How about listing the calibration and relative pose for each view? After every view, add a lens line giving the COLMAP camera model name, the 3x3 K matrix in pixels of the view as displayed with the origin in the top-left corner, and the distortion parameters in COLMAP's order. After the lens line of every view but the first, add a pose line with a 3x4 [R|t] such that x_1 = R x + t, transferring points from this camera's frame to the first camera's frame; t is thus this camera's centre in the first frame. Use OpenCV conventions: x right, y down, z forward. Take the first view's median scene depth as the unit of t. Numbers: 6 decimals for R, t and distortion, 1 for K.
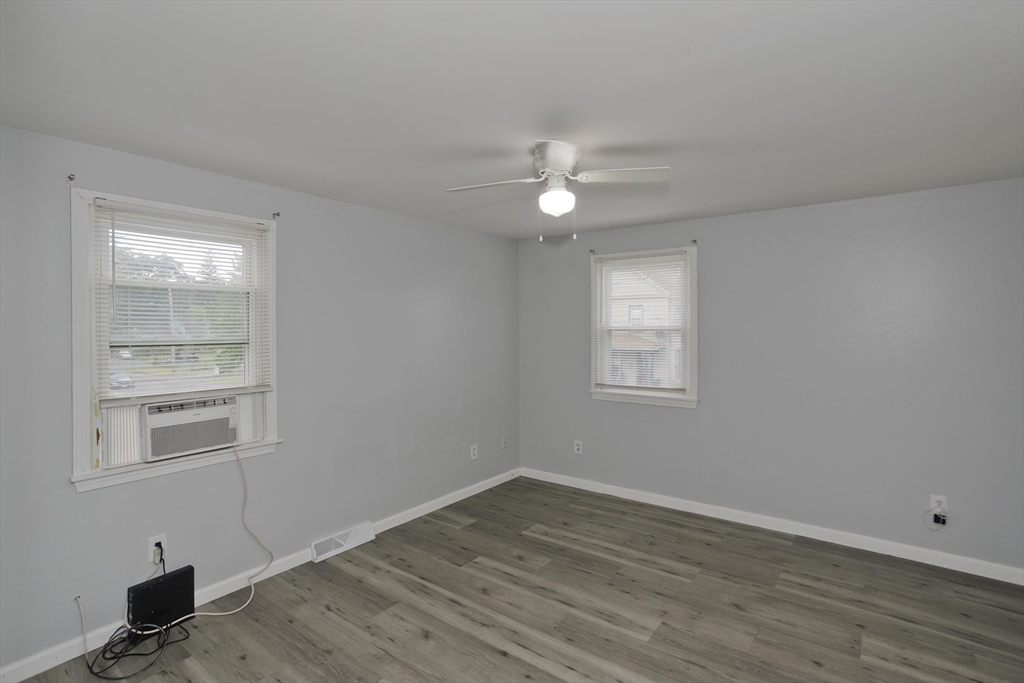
lens RADIAL K [[509.0, 0, 504.2], [0, 509.0, 331.6], [0, 0, 1]] dist [-0.042526, 0.021479]
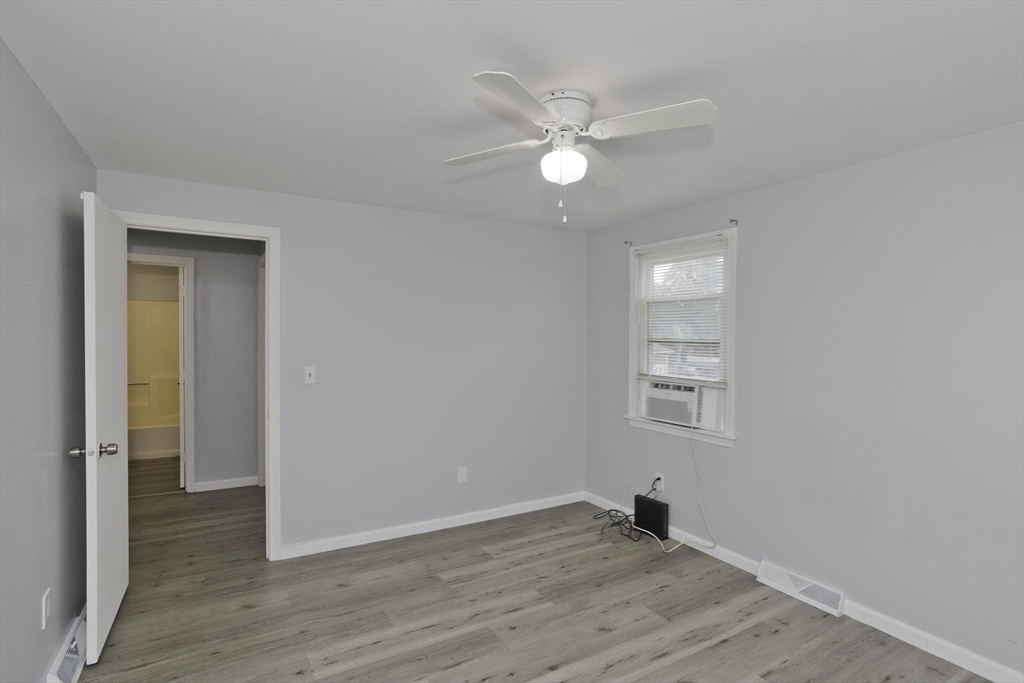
lens RADIAL K [[509.0, 0, 520.7], [0, 509.0, 342.0], [0, 0, 1]] dist [-0.042526, 0.021479]
pose [[-0.357433, 0.021460, -0.933692, 0.699692], [-0.017981, 0.999393, 0.029853, -0.005981], [0.933766, 0.027459, -0.356830, 0.983565]]
